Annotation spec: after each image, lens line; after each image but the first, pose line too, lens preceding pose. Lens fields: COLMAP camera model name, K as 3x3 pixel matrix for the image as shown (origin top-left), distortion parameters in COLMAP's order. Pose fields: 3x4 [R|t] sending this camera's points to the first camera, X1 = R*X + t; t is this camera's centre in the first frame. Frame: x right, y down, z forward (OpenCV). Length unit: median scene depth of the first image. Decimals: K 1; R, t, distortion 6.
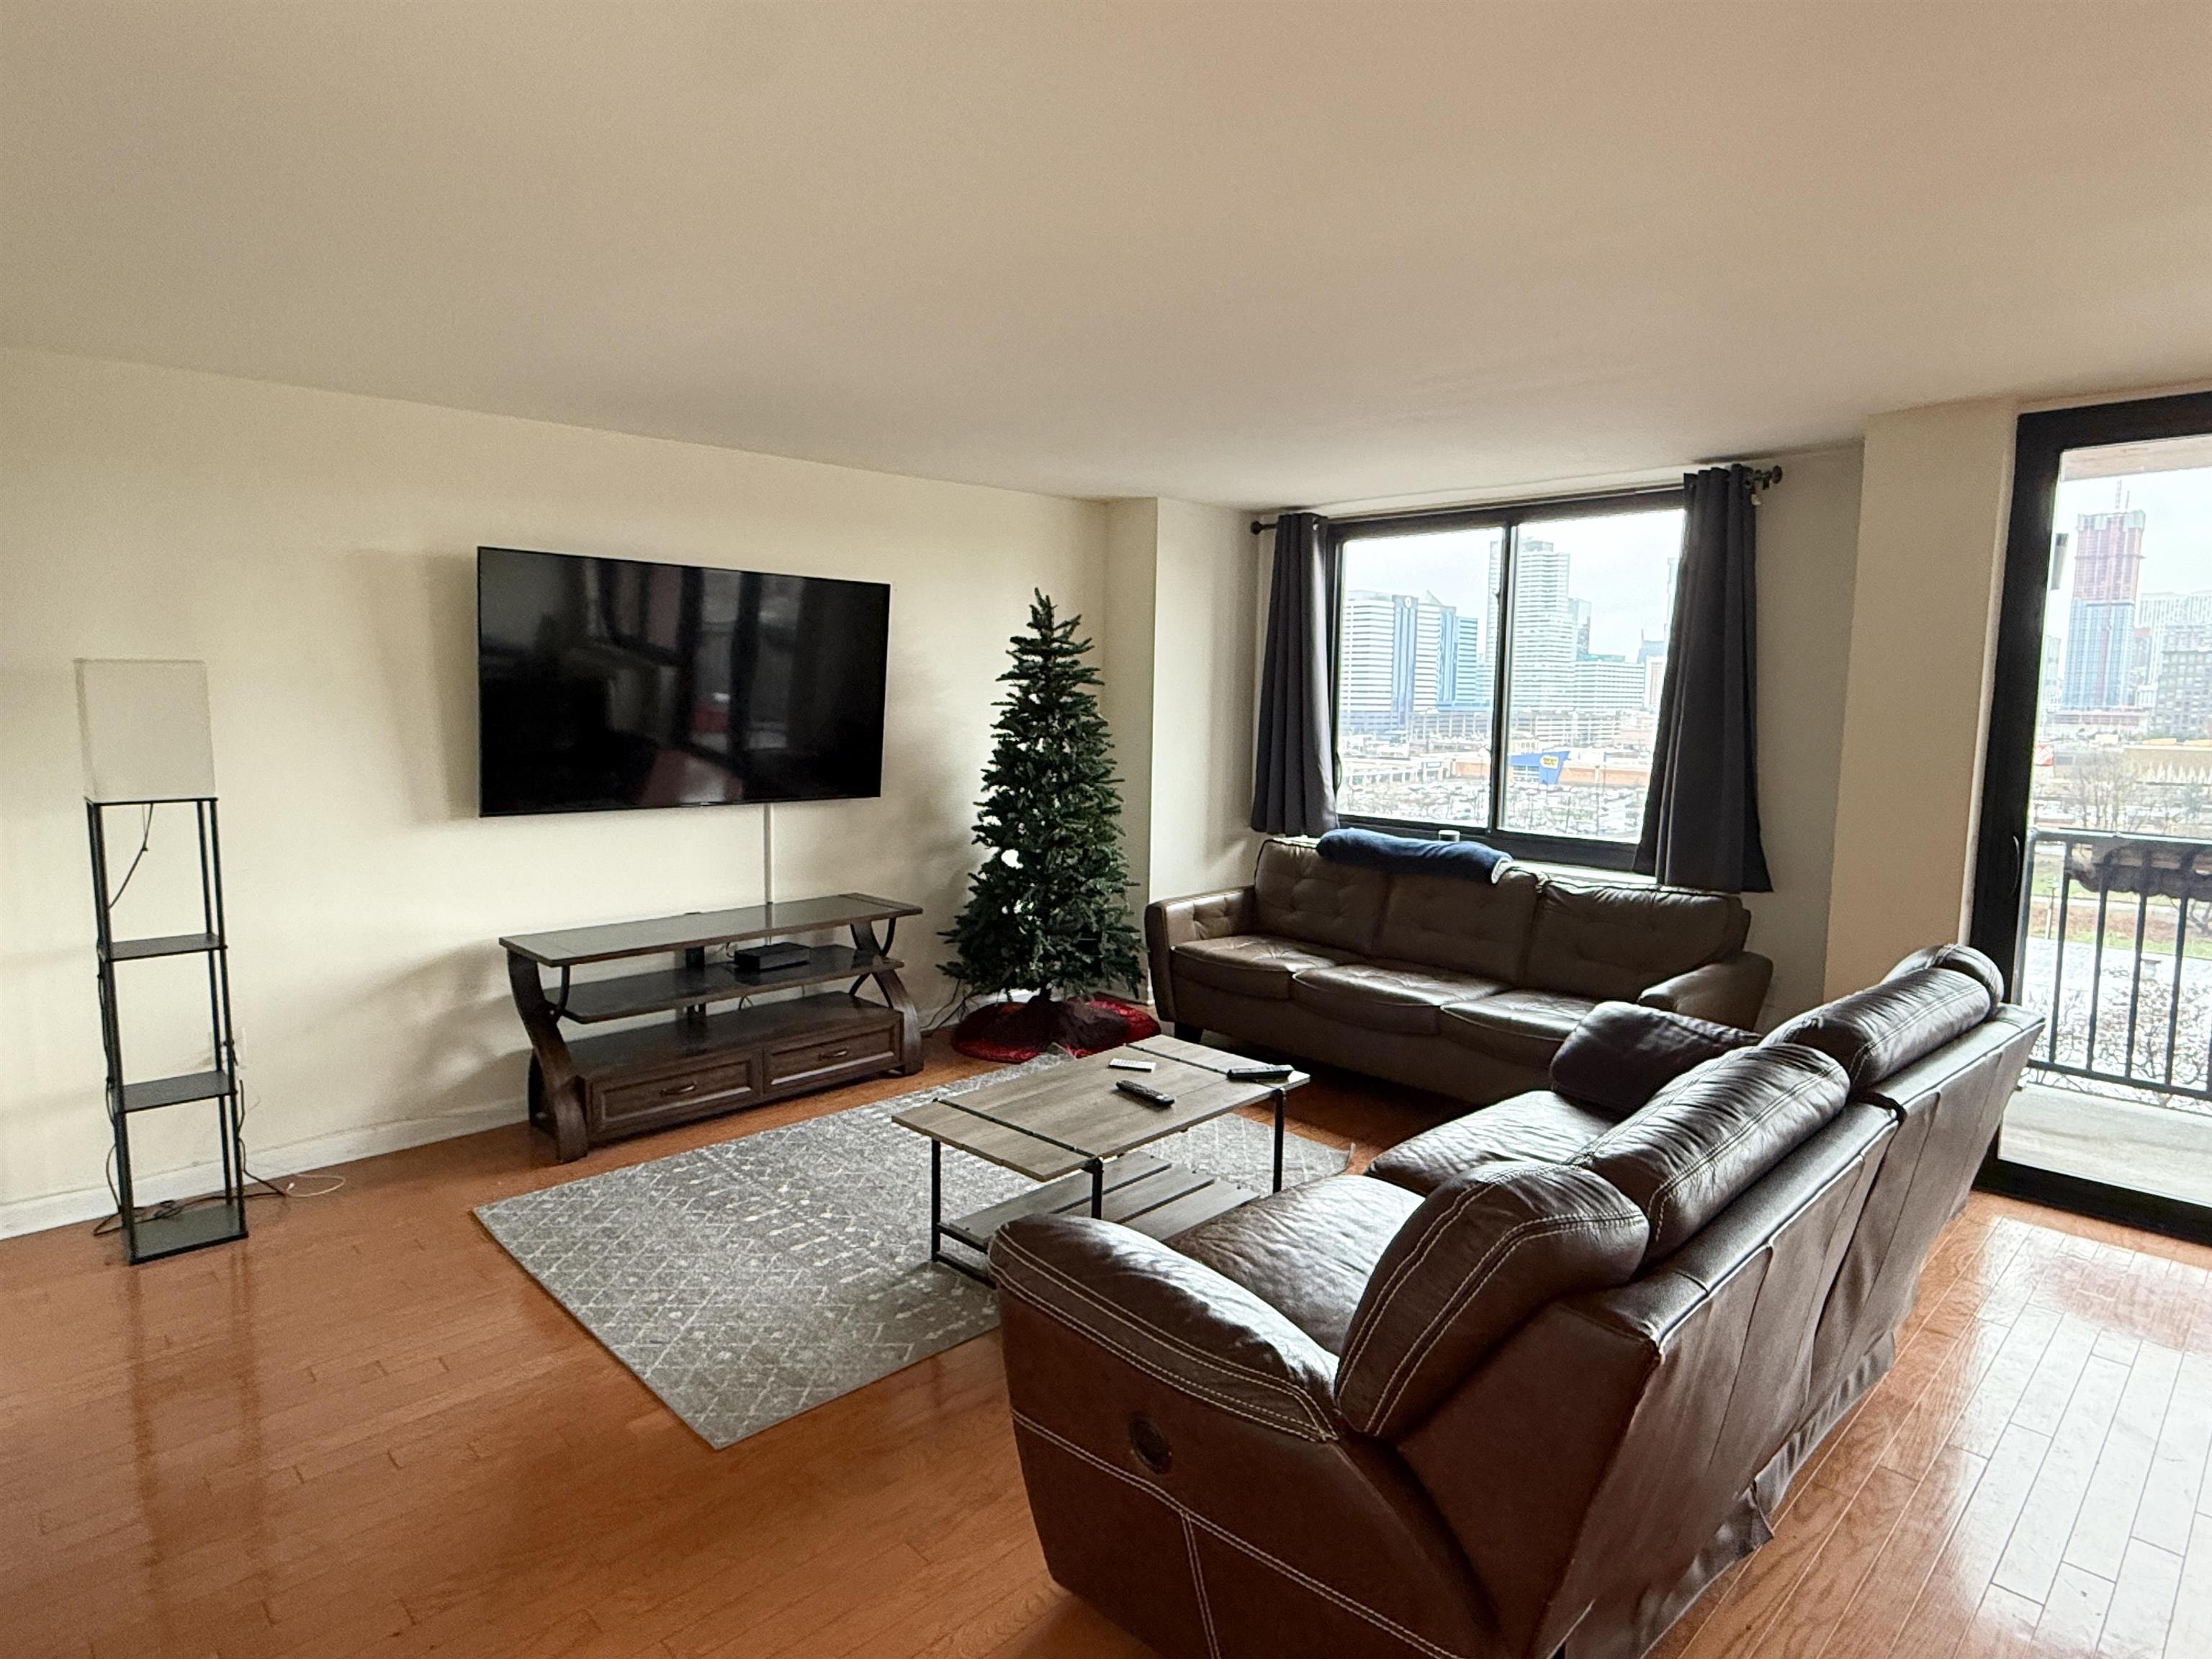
lens RADIAL K [[1223.9, 0, 1098.0], [0, 1223.9, 828.8], [0, 0, 1]] dist [-0.000449, -0.002816]
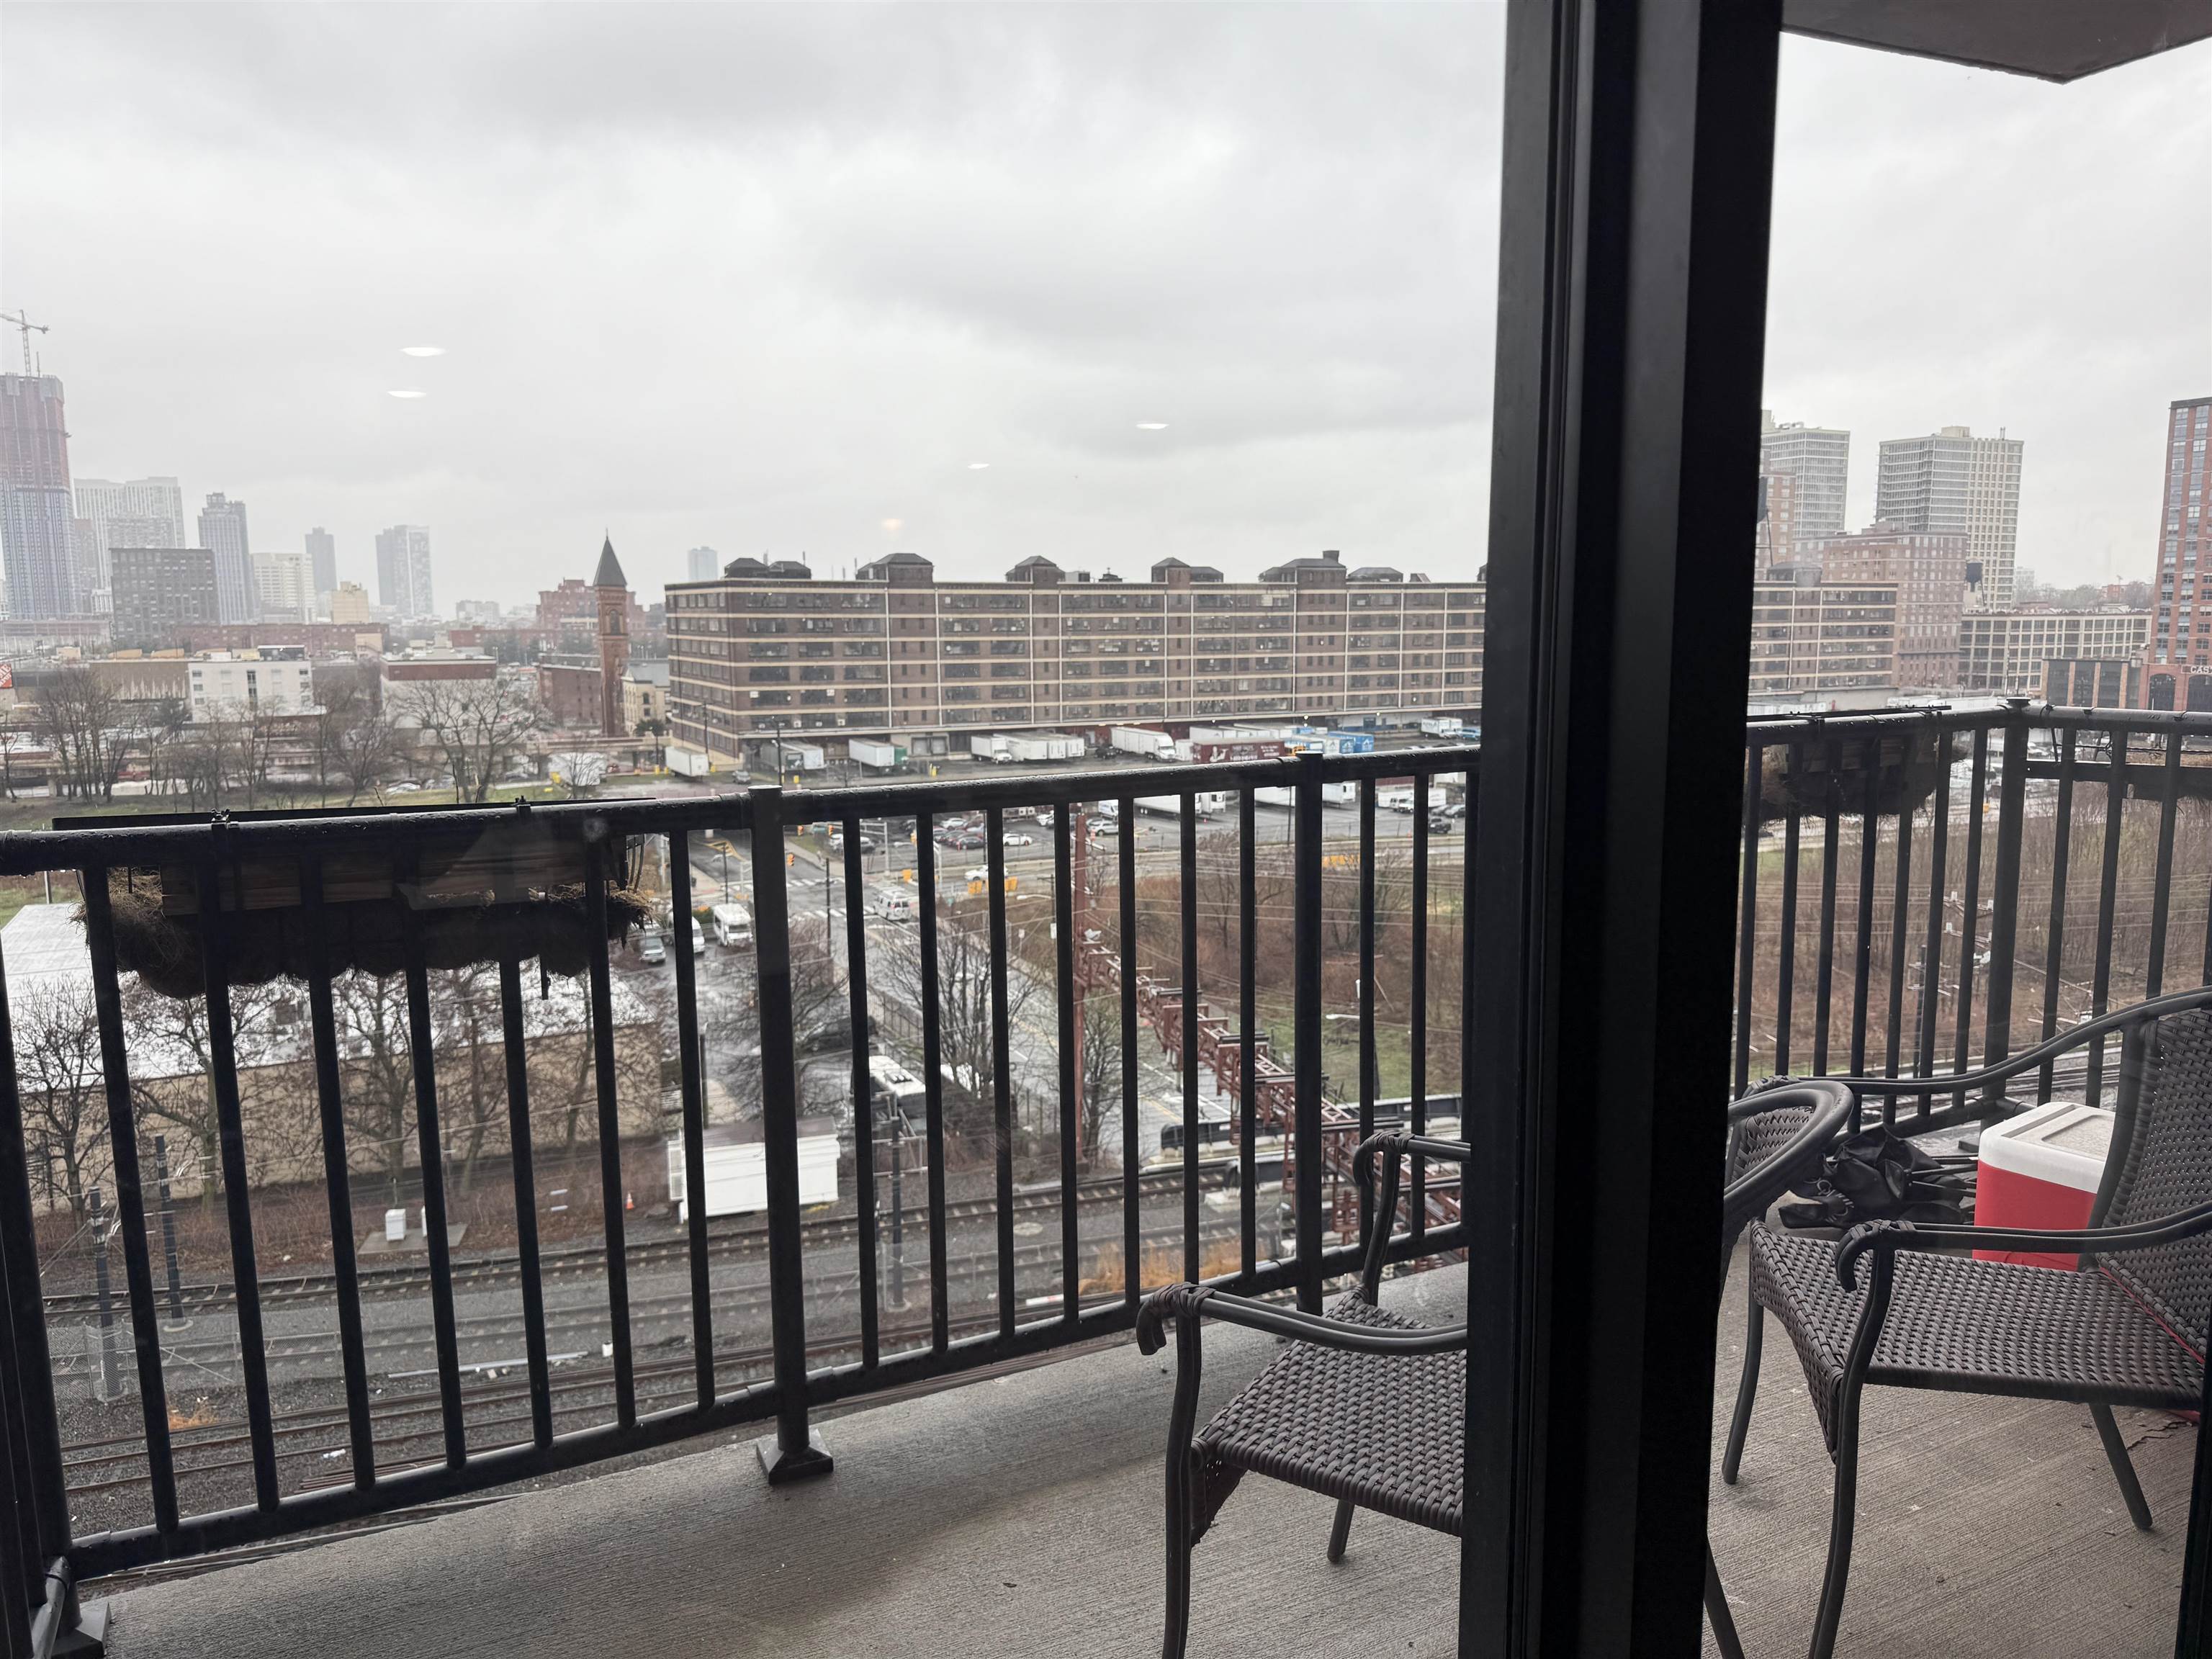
lens RADIAL K [[1560.1, 0, 1110.2], [0, 1560.1, 840.3], [0, 0, 1]] dist [0.001345, -0.004410]
pose [[0.291405, -0.150463, 0.944693, 0.198164], [0.109456, 0.986311, 0.123328, -0.005639], [-0.950317, 0.067464, 0.303885, 0.251827]]
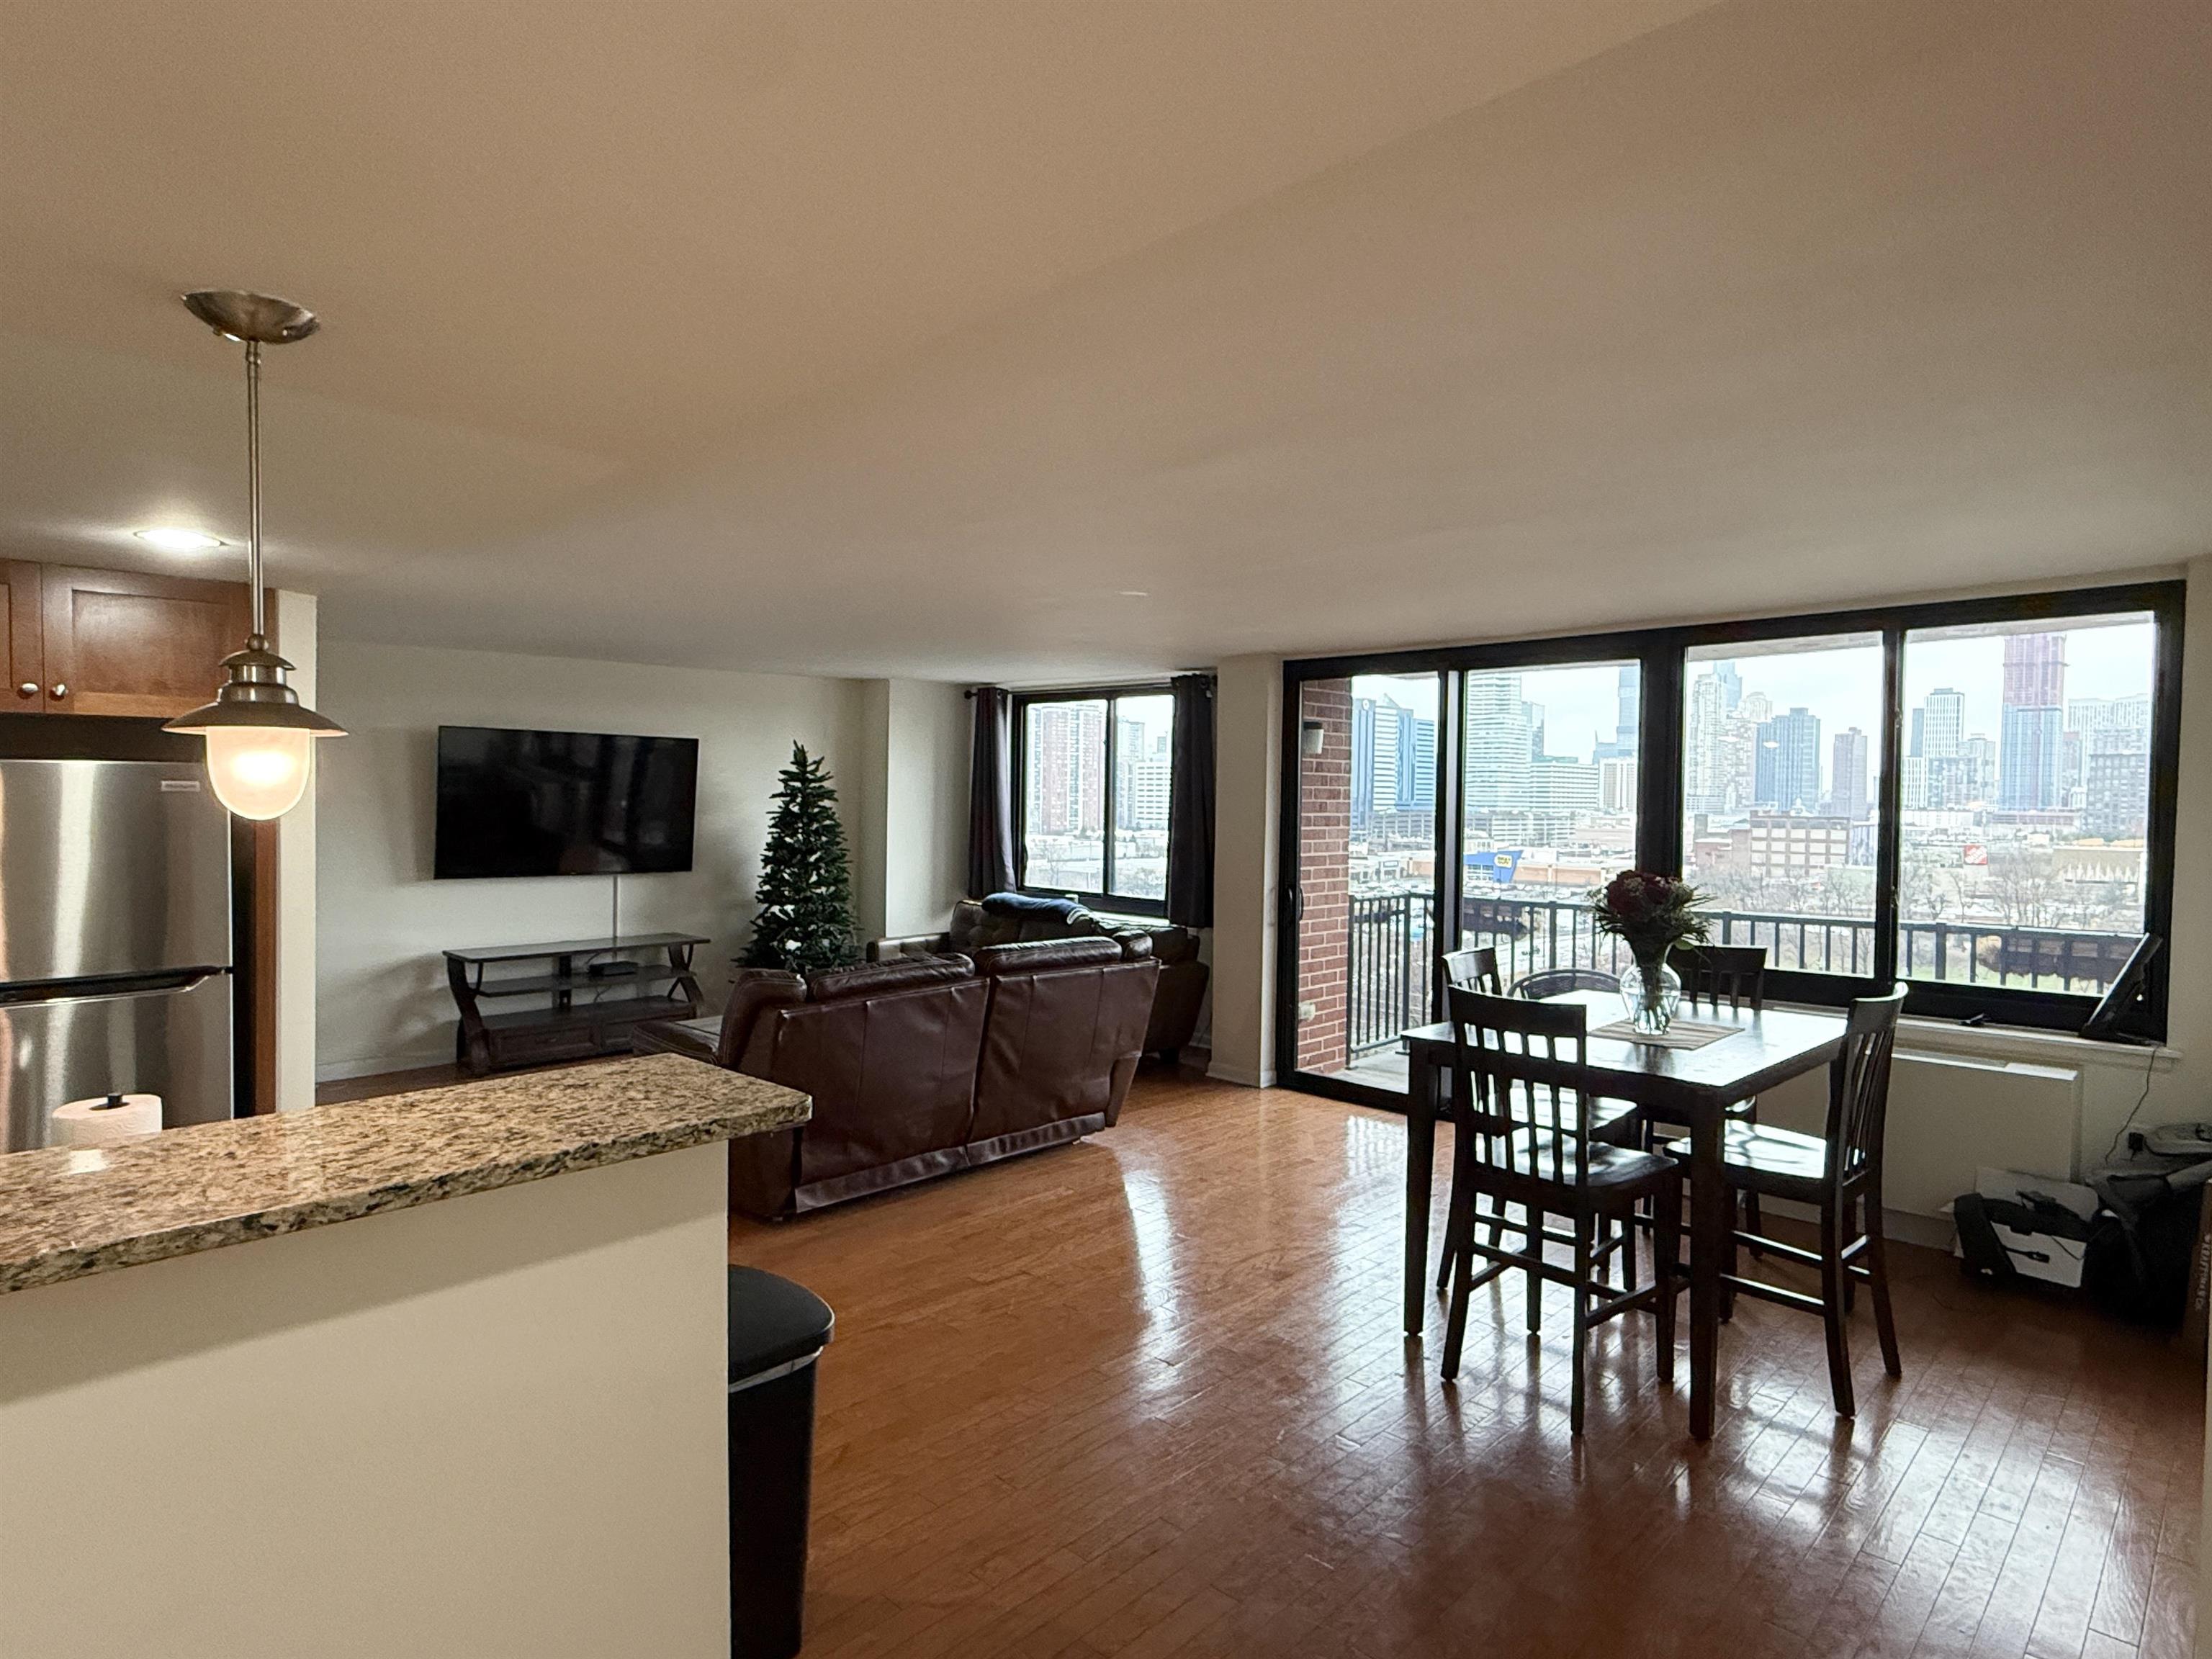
lens RADIAL K [[1223.9, 0, 1099.3], [0, 1223.9, 833.4], [0, 0, 1]] dist [-0.000449, -0.002816]
pose [[0.999637, 0.001023, 0.026928, 0.281736], [0.001057, 0.997023, -0.077104, 0.043861], [-0.026927, 0.077104, 0.996659, -0.546812]]
